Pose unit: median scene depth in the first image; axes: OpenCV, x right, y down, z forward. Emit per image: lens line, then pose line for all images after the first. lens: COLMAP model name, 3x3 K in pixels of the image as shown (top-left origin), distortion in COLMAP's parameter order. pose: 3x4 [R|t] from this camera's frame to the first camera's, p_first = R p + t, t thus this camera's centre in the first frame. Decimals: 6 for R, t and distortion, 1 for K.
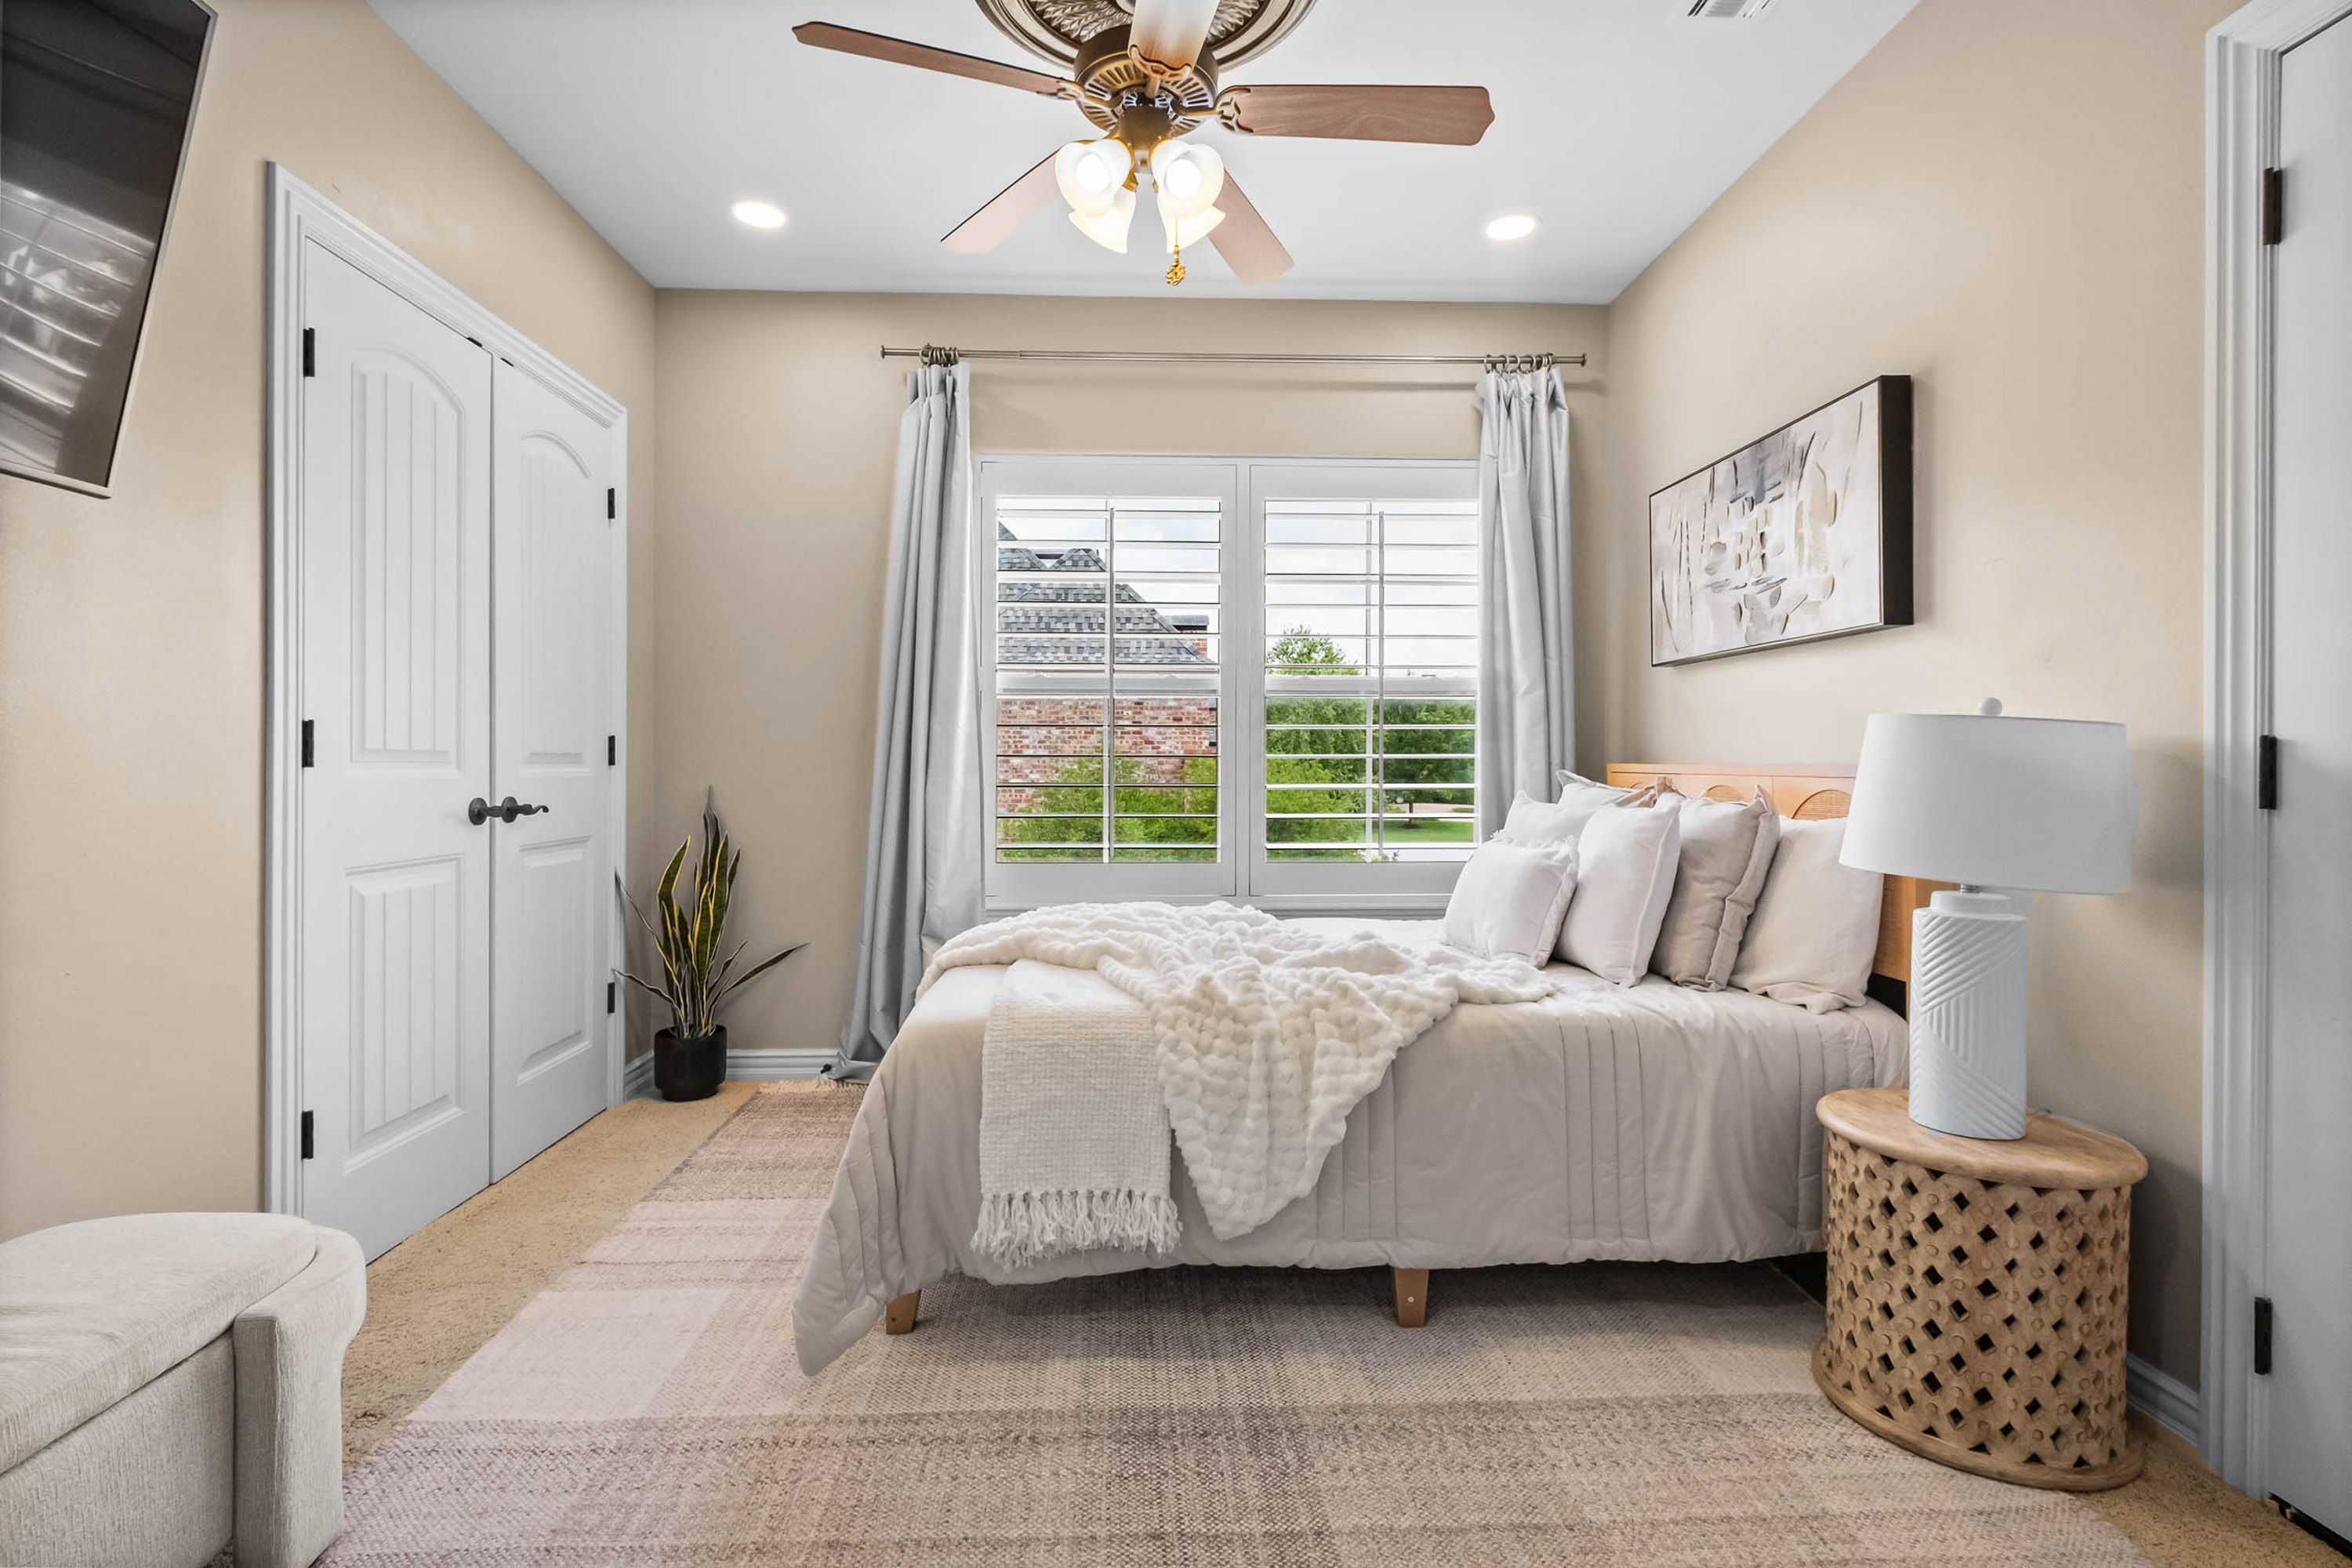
lens RADIAL K [[1072.7, 0, 1180.7], [0, 1072.7, 742.4], [0, 0, 1]] dist [0.013567, -0.008038]
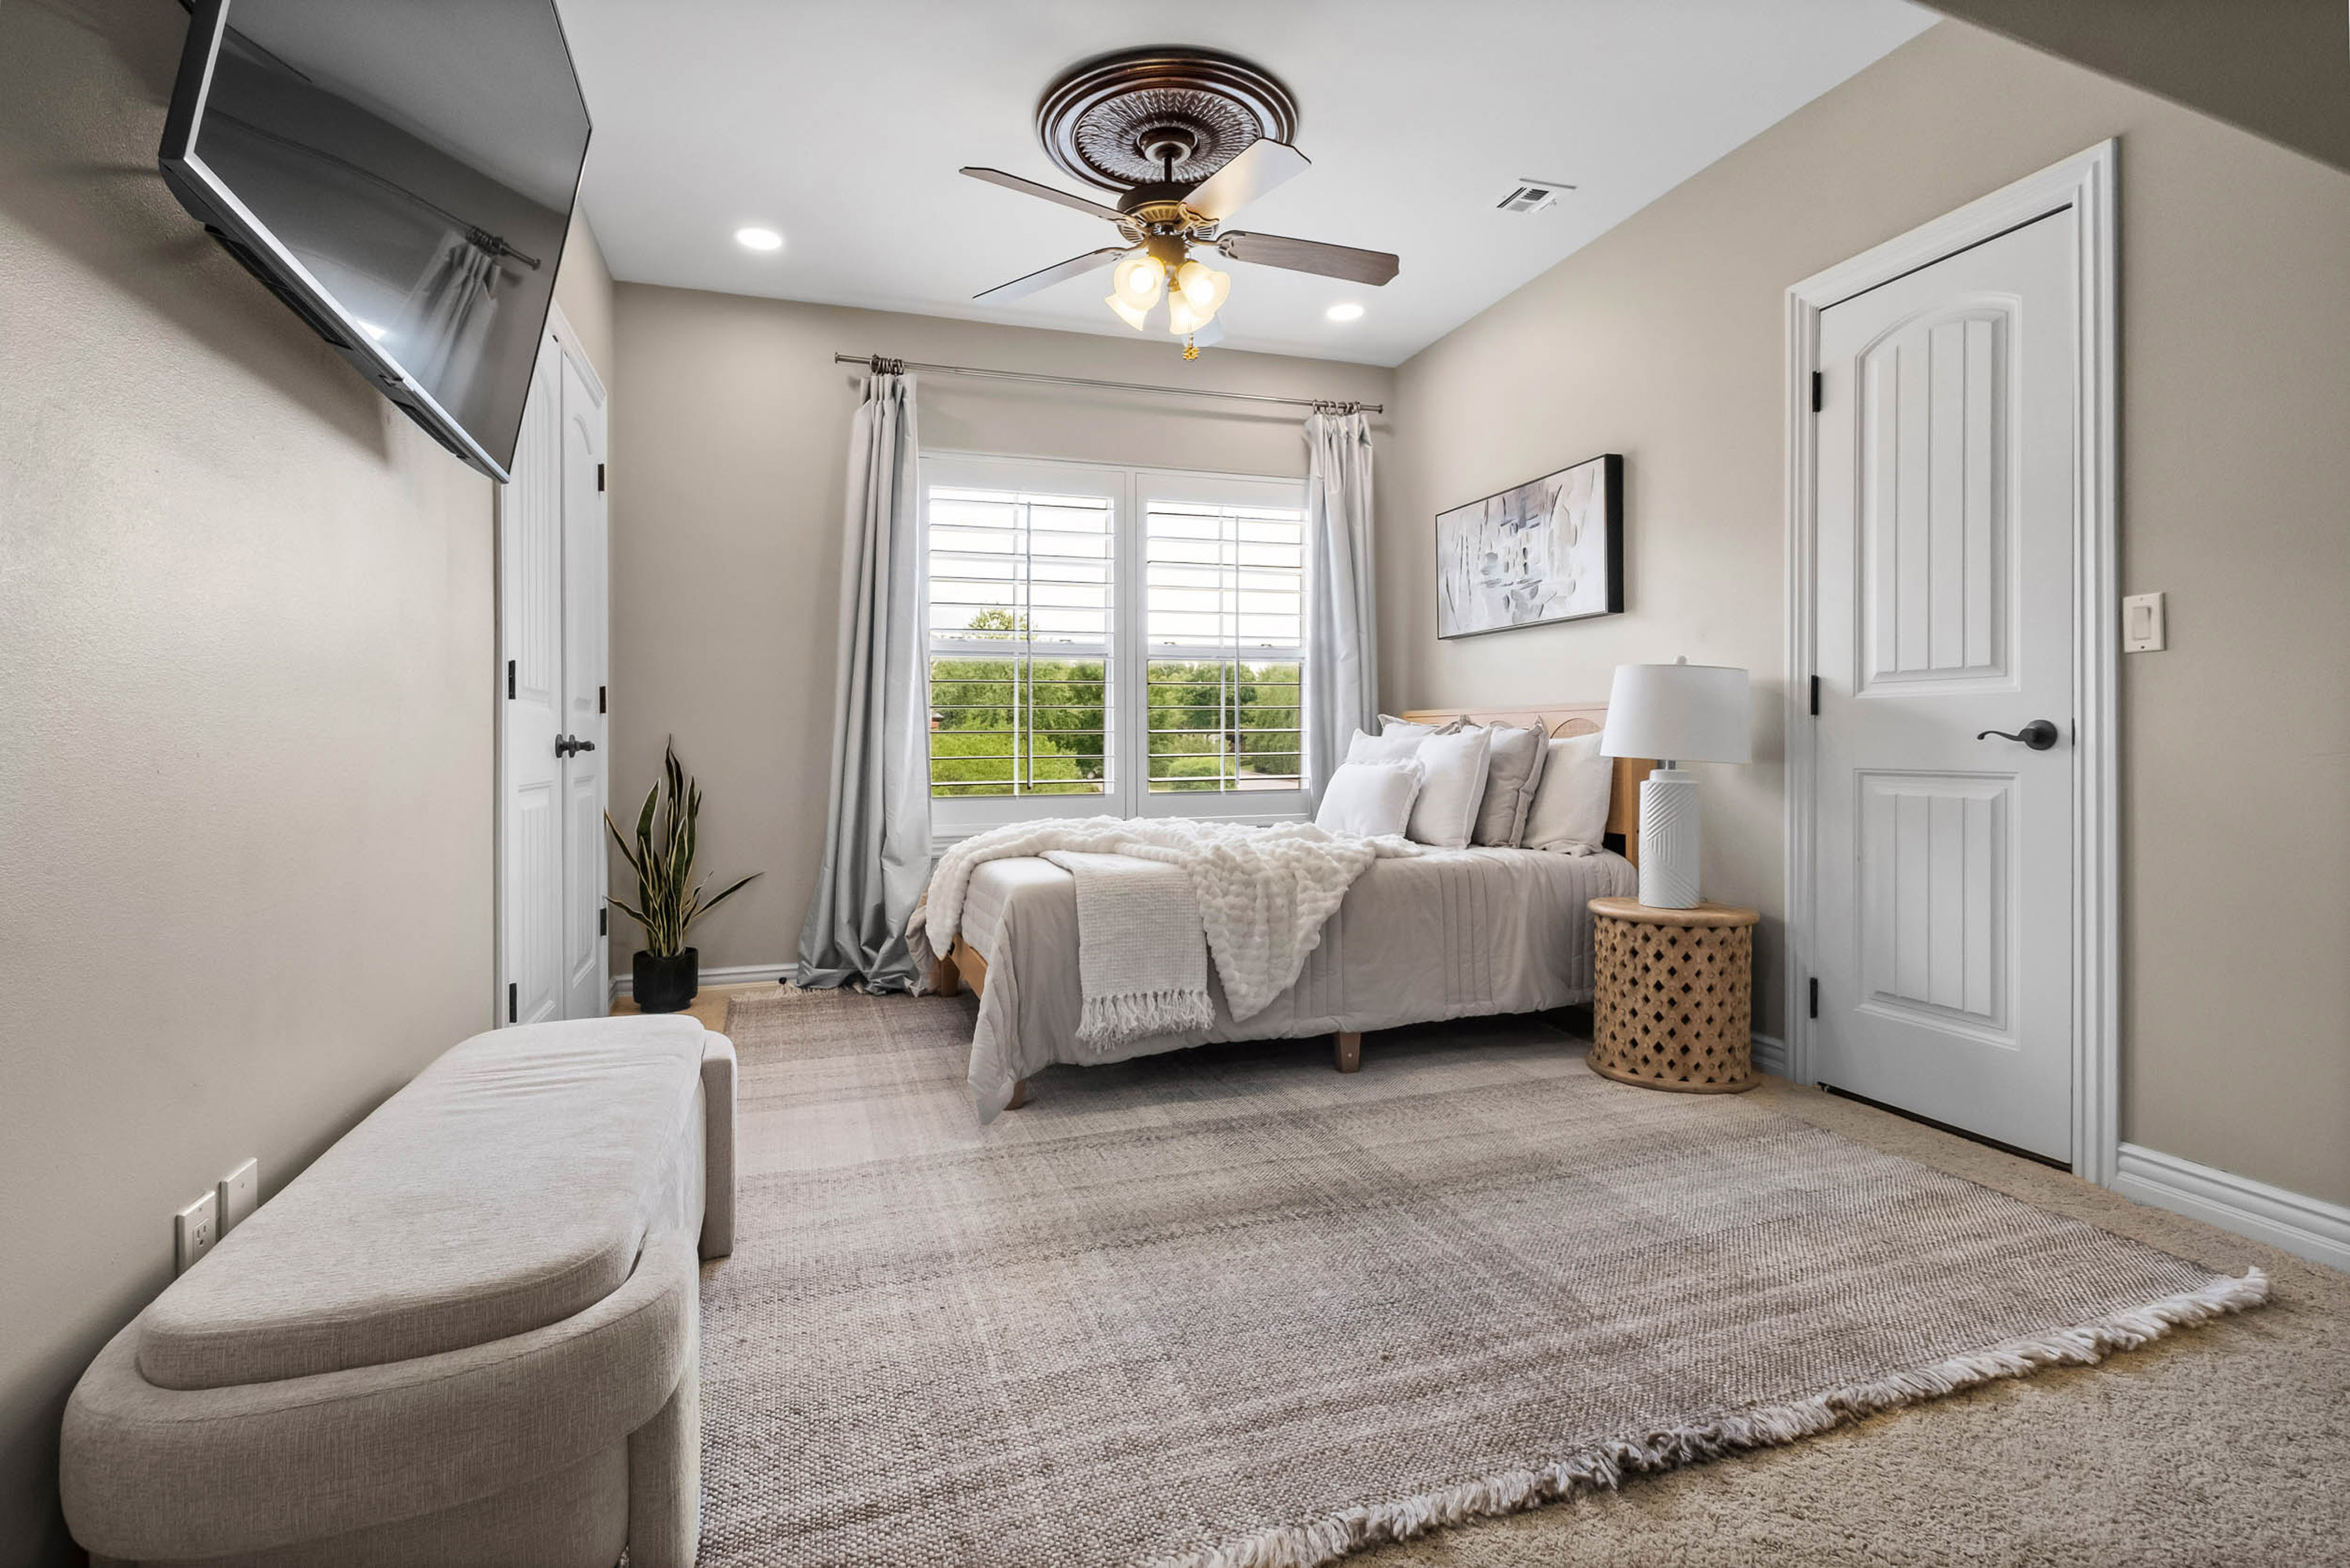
lens RADIAL K [[1073.1, 0, 1168.9], [0, 1073.1, 719.3], [0, 0, 1]] dist [0.014541, 0.000049]
pose [[0.962003, -0.003956, 0.273009, -0.441881], [0.004085, 0.999992, 0.000093, 0.049259], [-0.273007, 0.001025, 0.962012, -0.376932]]
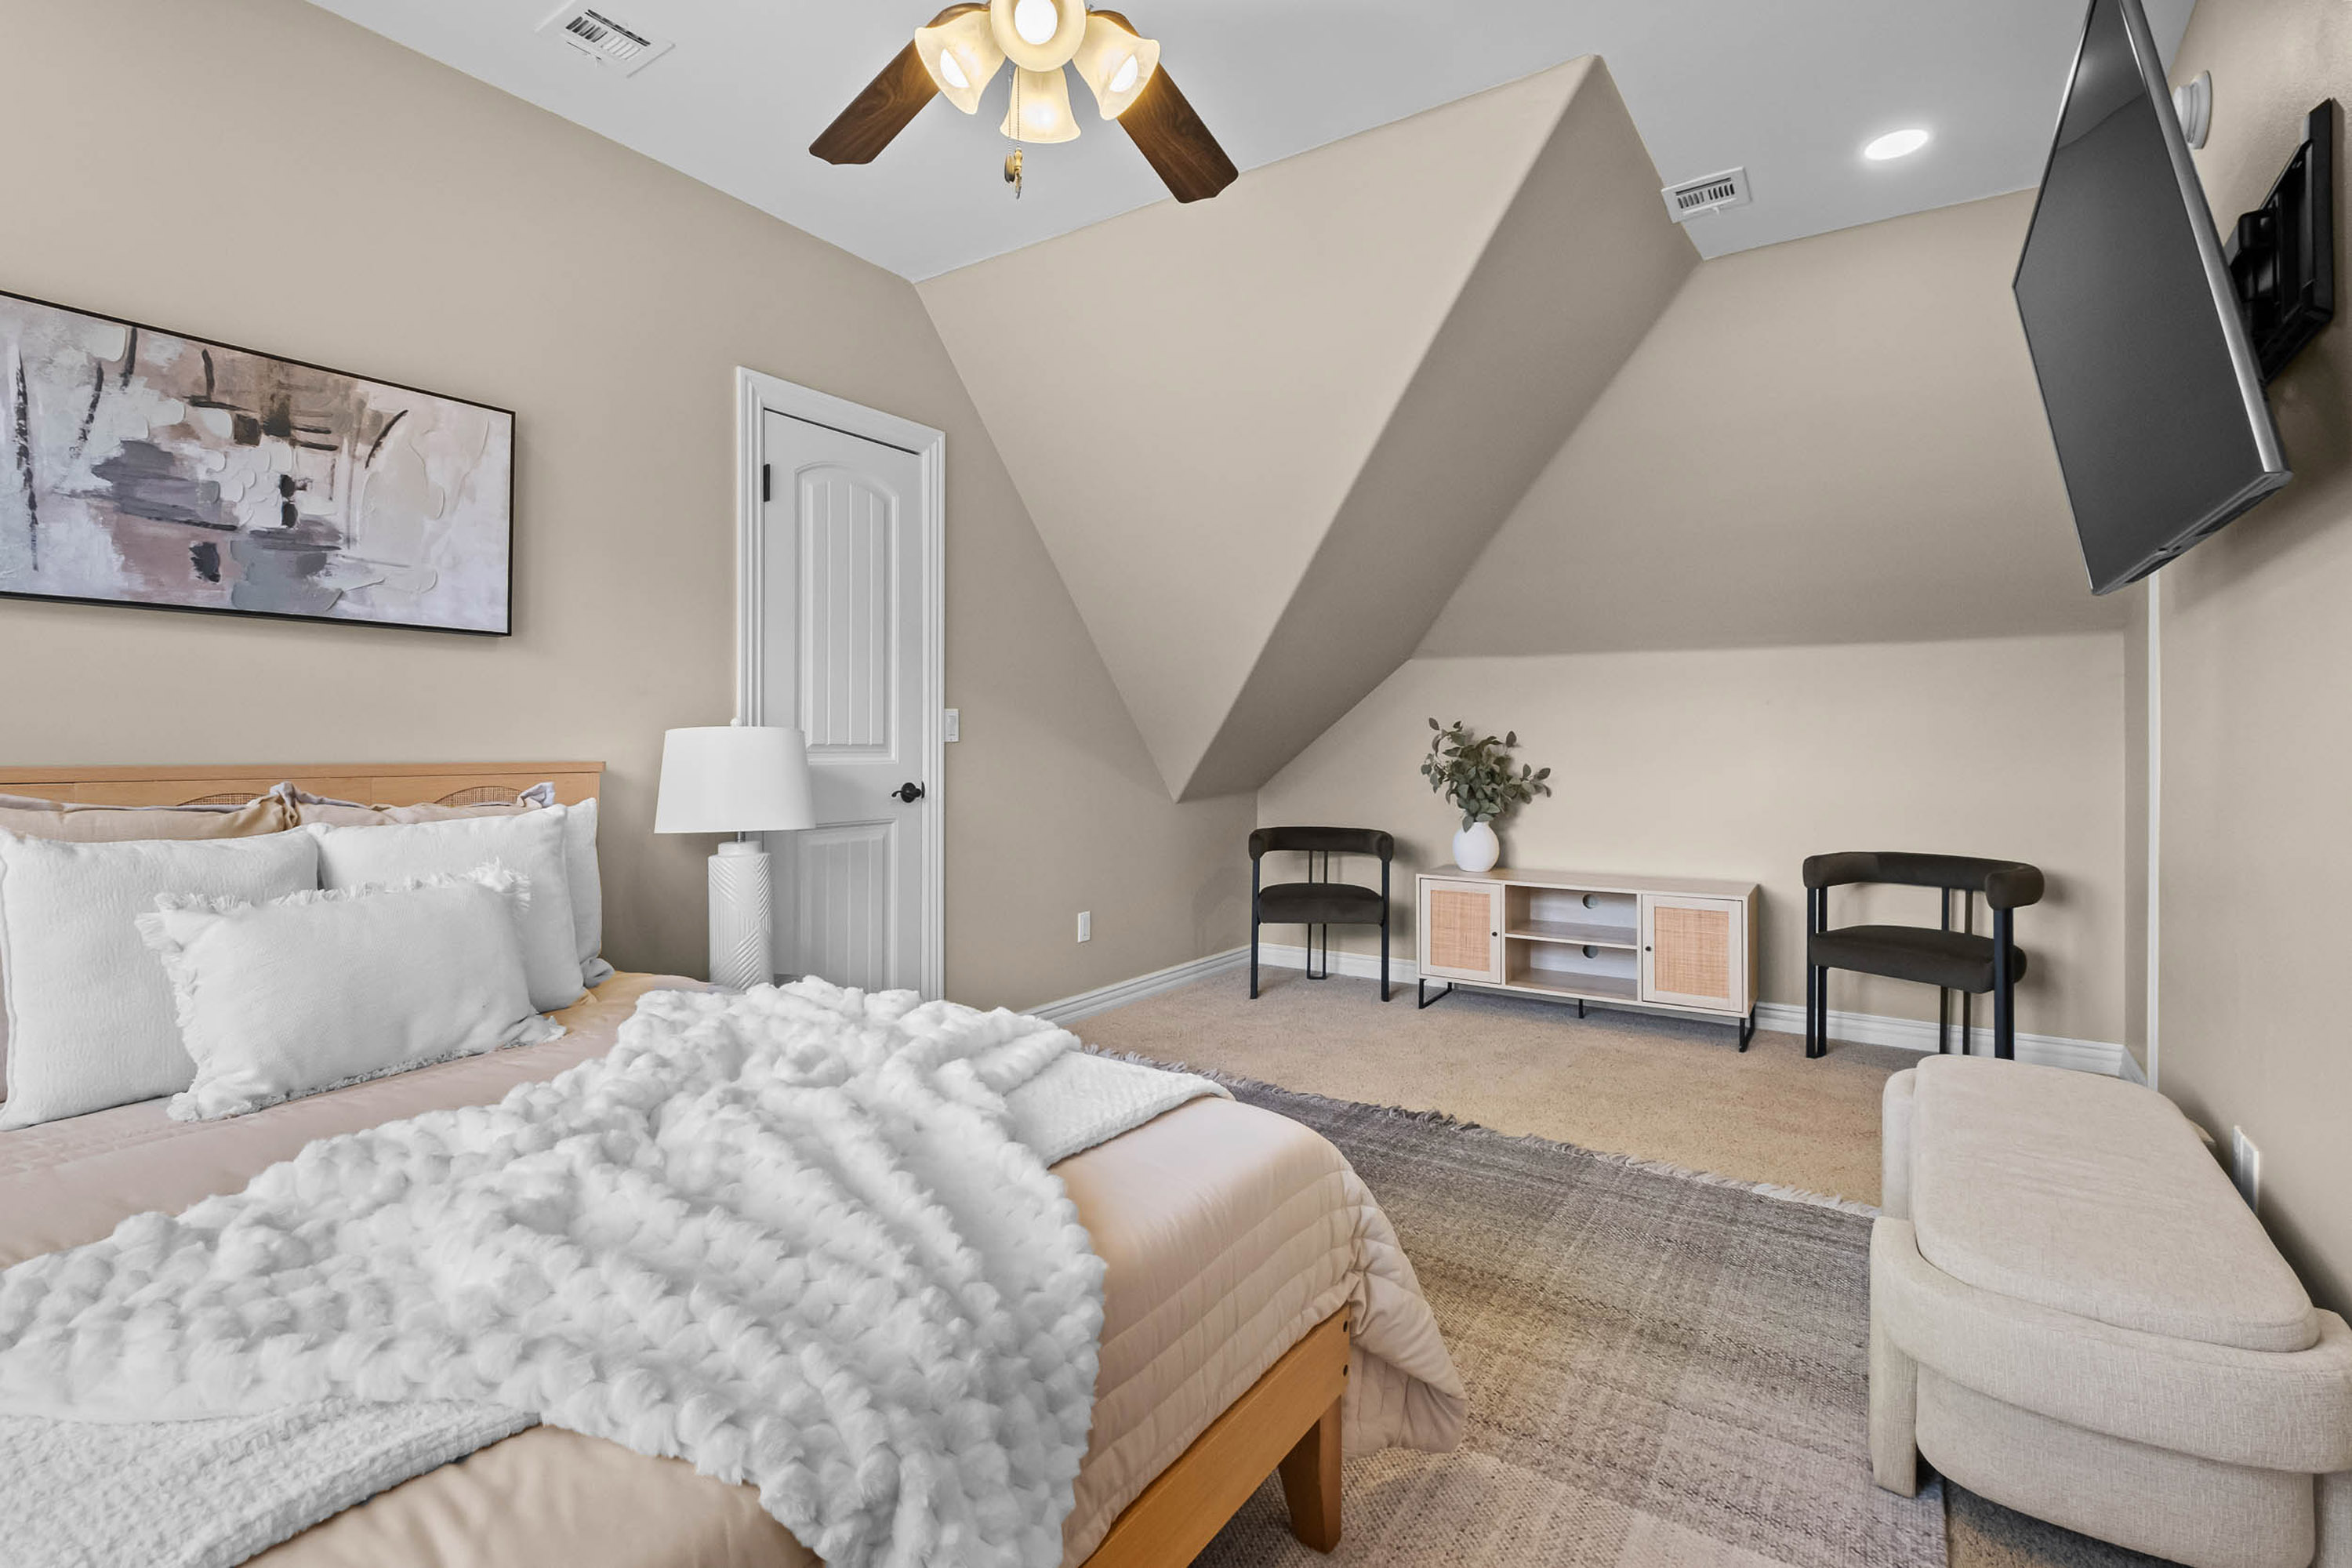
lens RADIAL K [[1011.1, 0, 1177.9], [0, 1011.1, 774.1], [0, 0, 1]] dist [-0.000245, -0.000131]
pose [[-0.784096, -0.009907, 0.620560, -0.603315], [-0.004498, 0.999937, 0.010280, 0.020507], [-0.620623, 0.005269, -0.784091, 1.580397]]
